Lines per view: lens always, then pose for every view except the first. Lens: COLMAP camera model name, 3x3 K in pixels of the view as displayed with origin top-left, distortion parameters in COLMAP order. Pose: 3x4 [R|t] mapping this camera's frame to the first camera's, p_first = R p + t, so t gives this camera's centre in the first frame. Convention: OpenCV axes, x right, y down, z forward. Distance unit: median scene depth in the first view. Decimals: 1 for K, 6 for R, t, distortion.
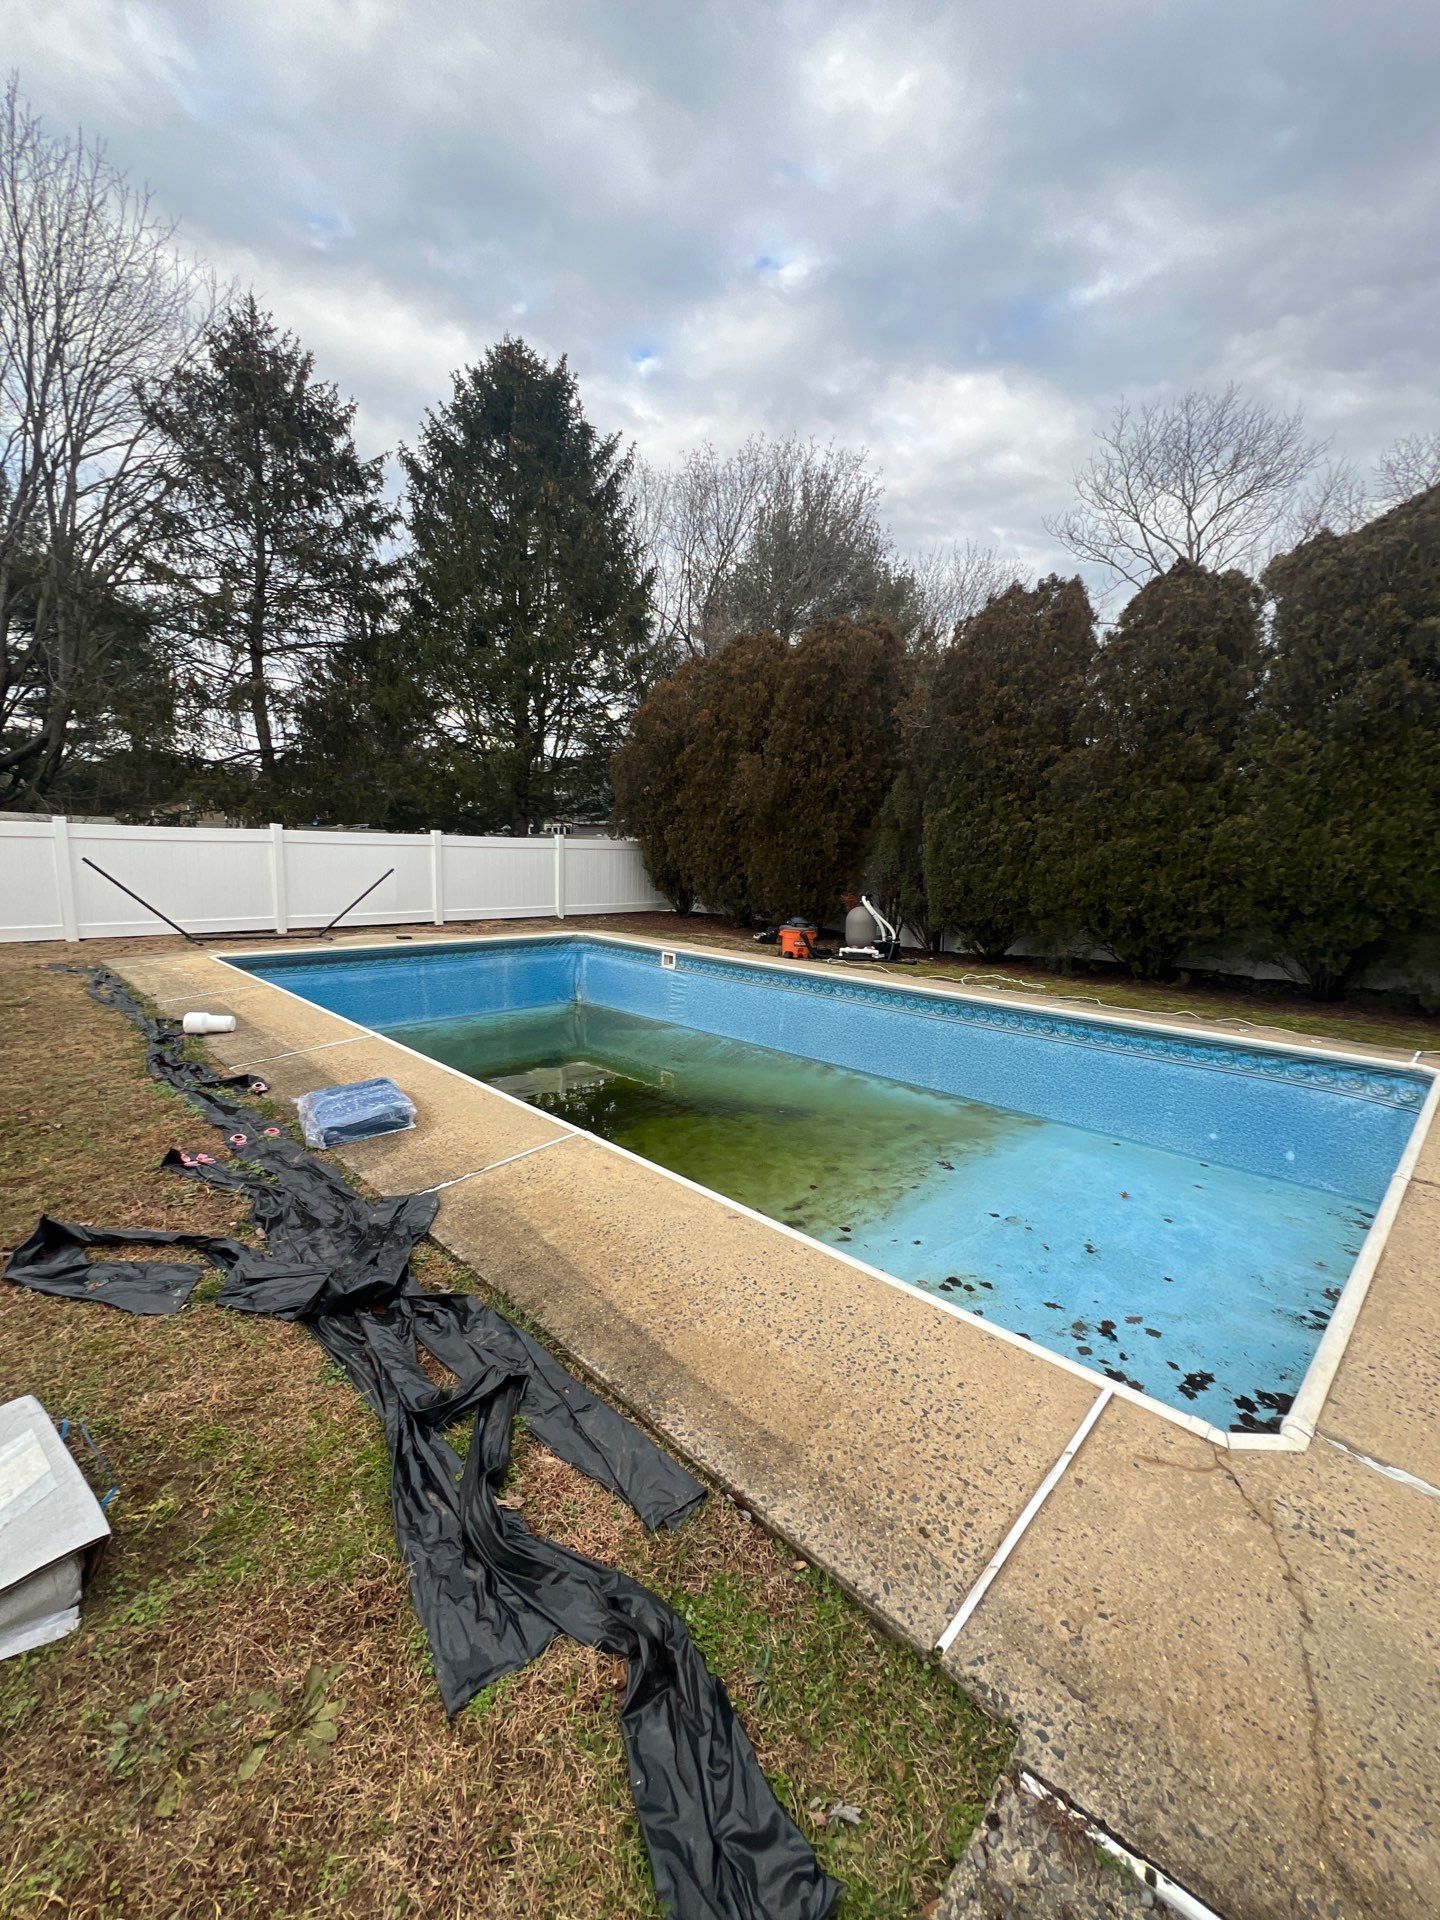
lens RADIAL K [[765.7, 0, 722.6], [0, 765.7, 954.4], [0, 0, 1]] dist [-0.001120, -0.000034]
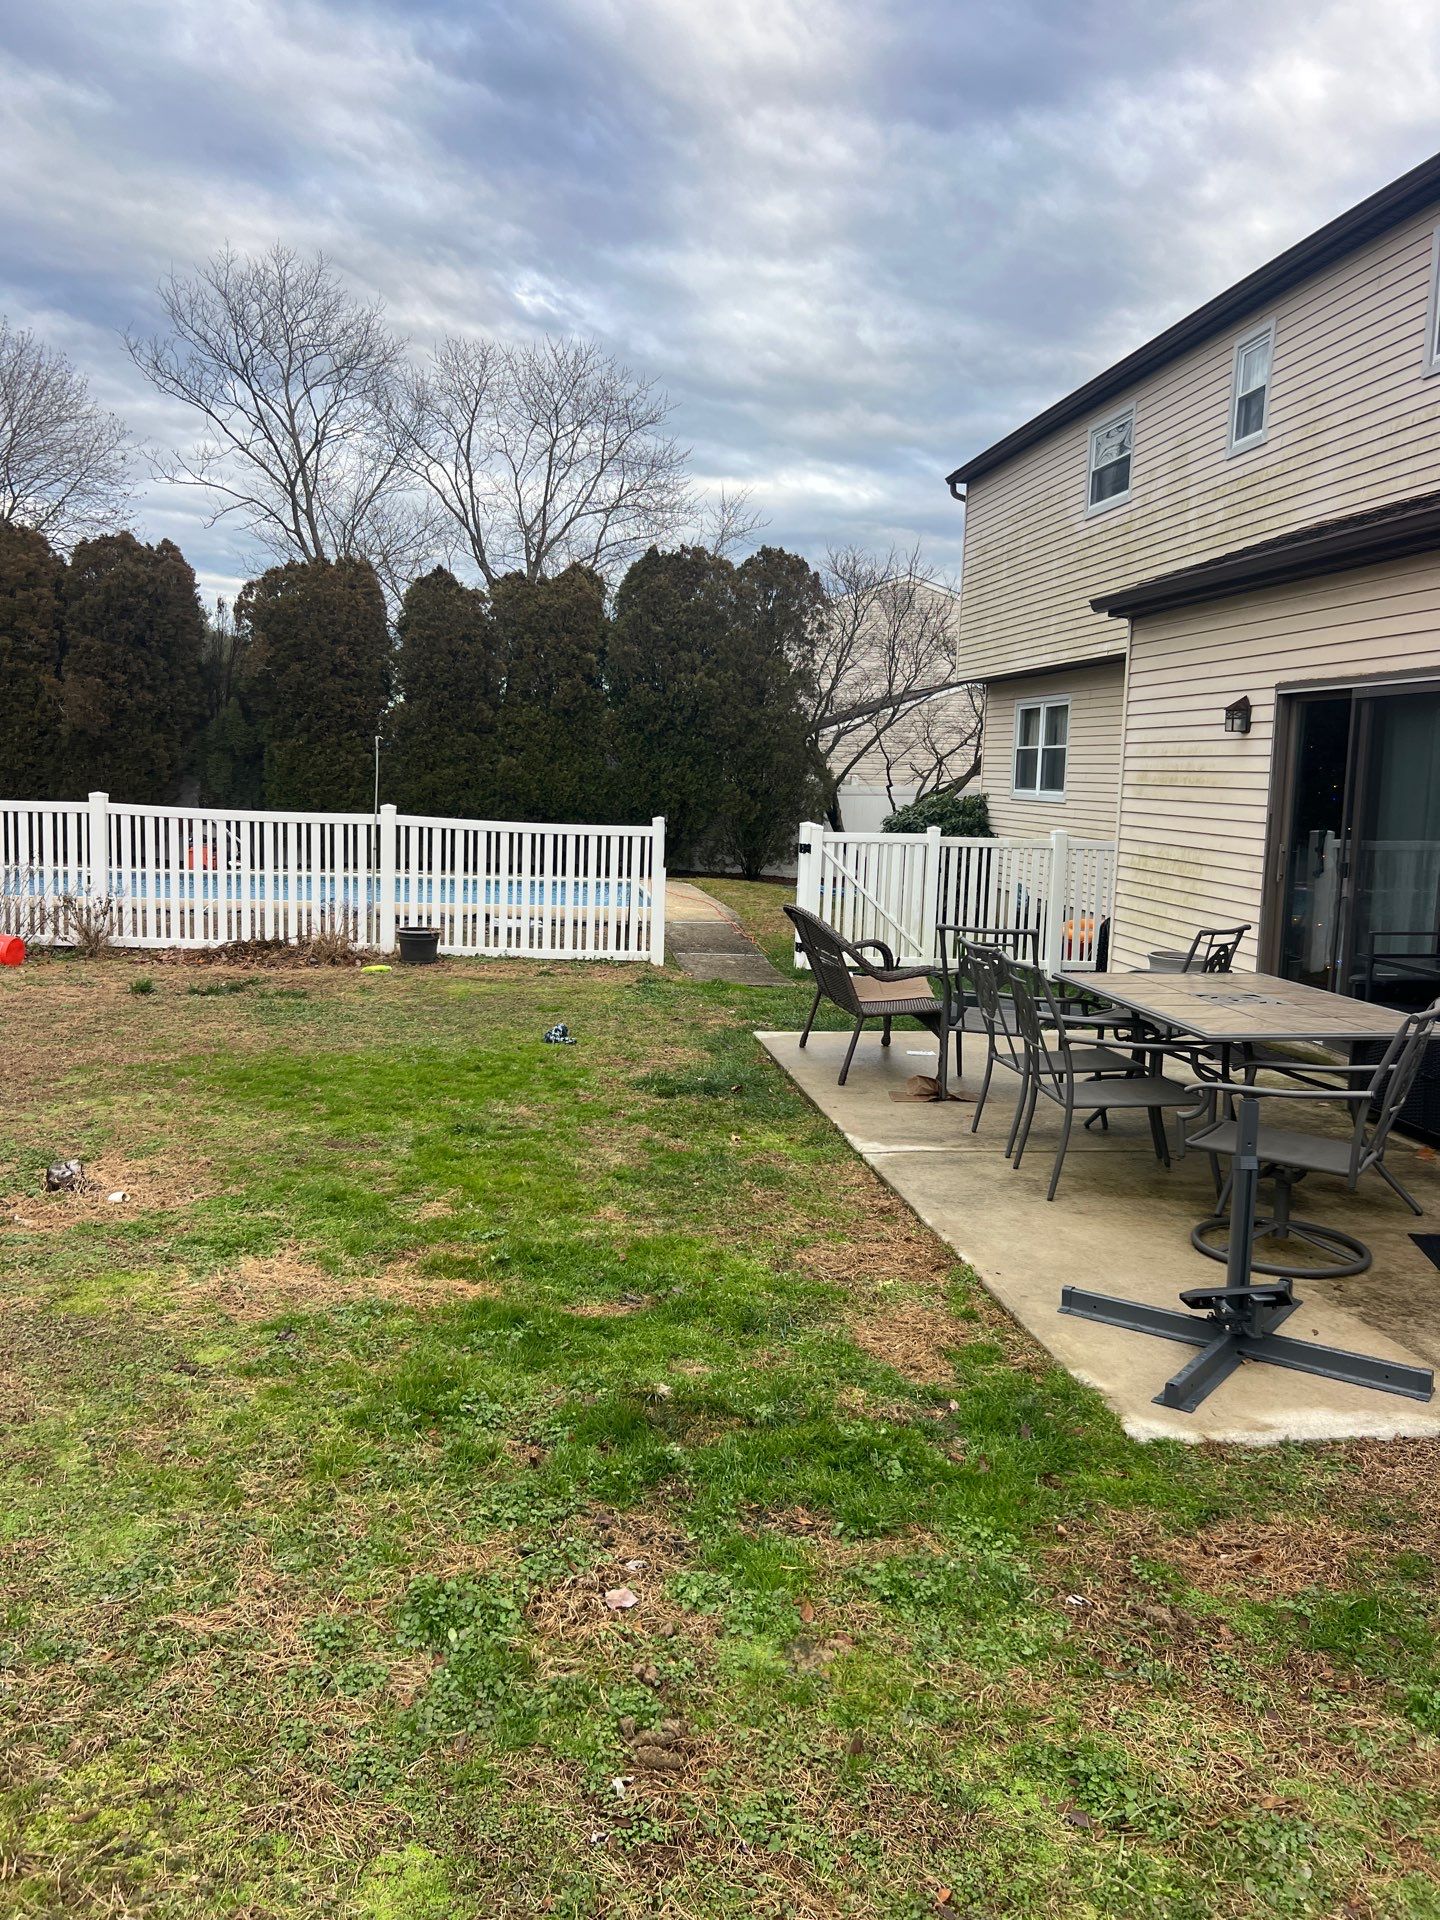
lens RADIAL K [[1428.8, 0, 720.0], [0, 1428.8, 960.0], [0, 0, 1]] dist [0.182654, -0.260899]
pose [[0.602070, -0.104792, 0.791537, -3.525138], [0.095427, 0.993688, 0.058969, 0.252112], [-0.792720, 0.040031, 0.608270, -2.763012]]
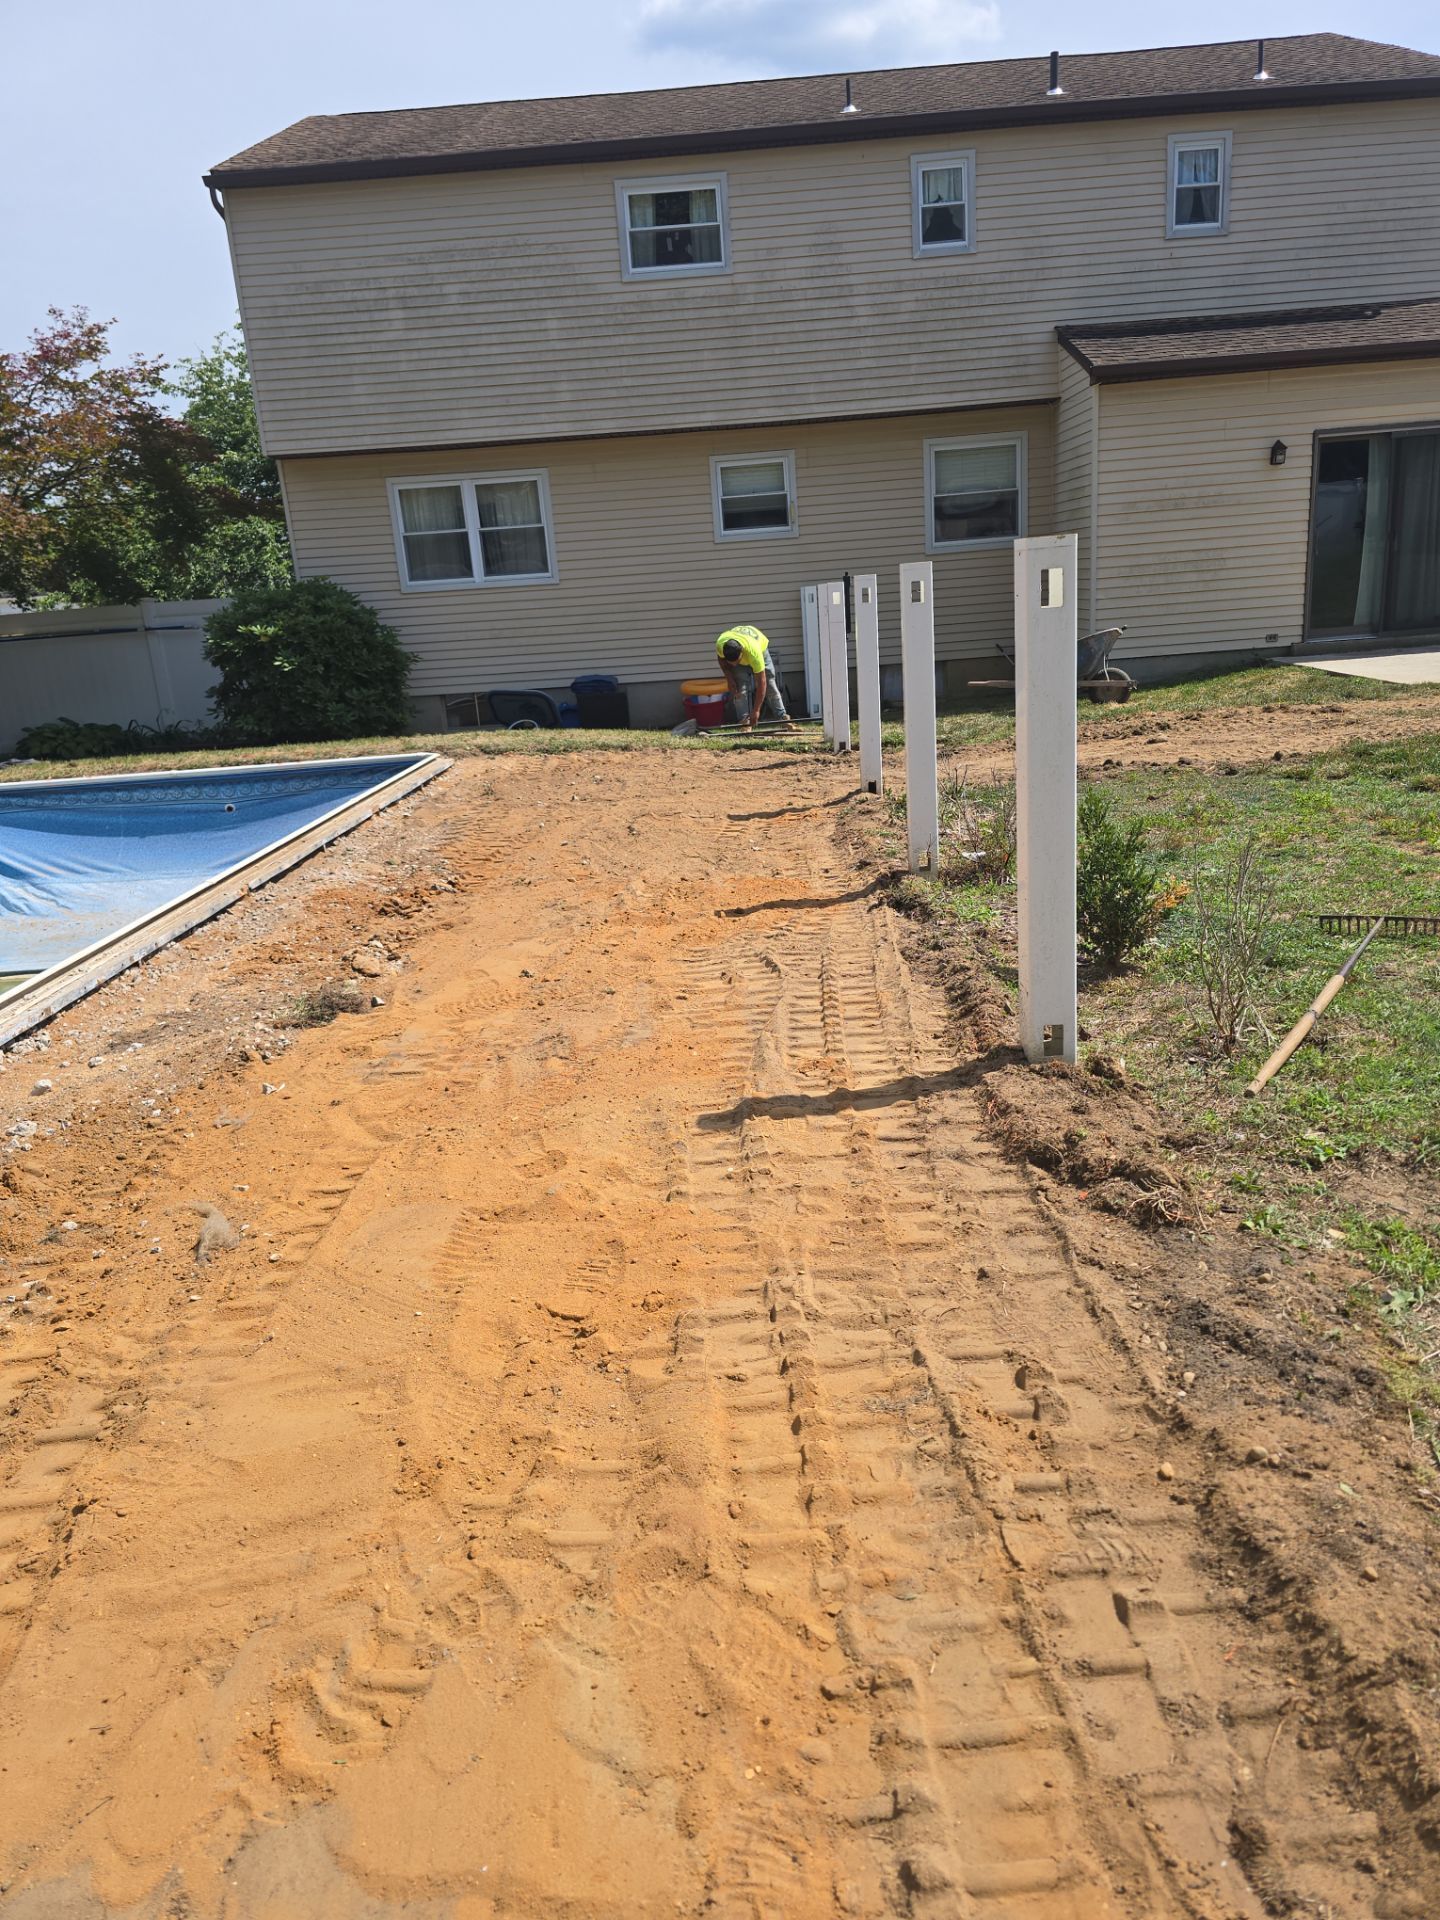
lens RADIAL K [[1293.1, 0, 731.6], [0, 1293.1, 974.1], [0, 0, 1]] dist [0.051125, -0.050994]
pose [[-0.700336, -0.174934, 0.692046, -2.542031], [0.158050, 0.907440, 0.389324, -0.310987], [-0.696096, 0.382035, -0.607865, 2.171761]]
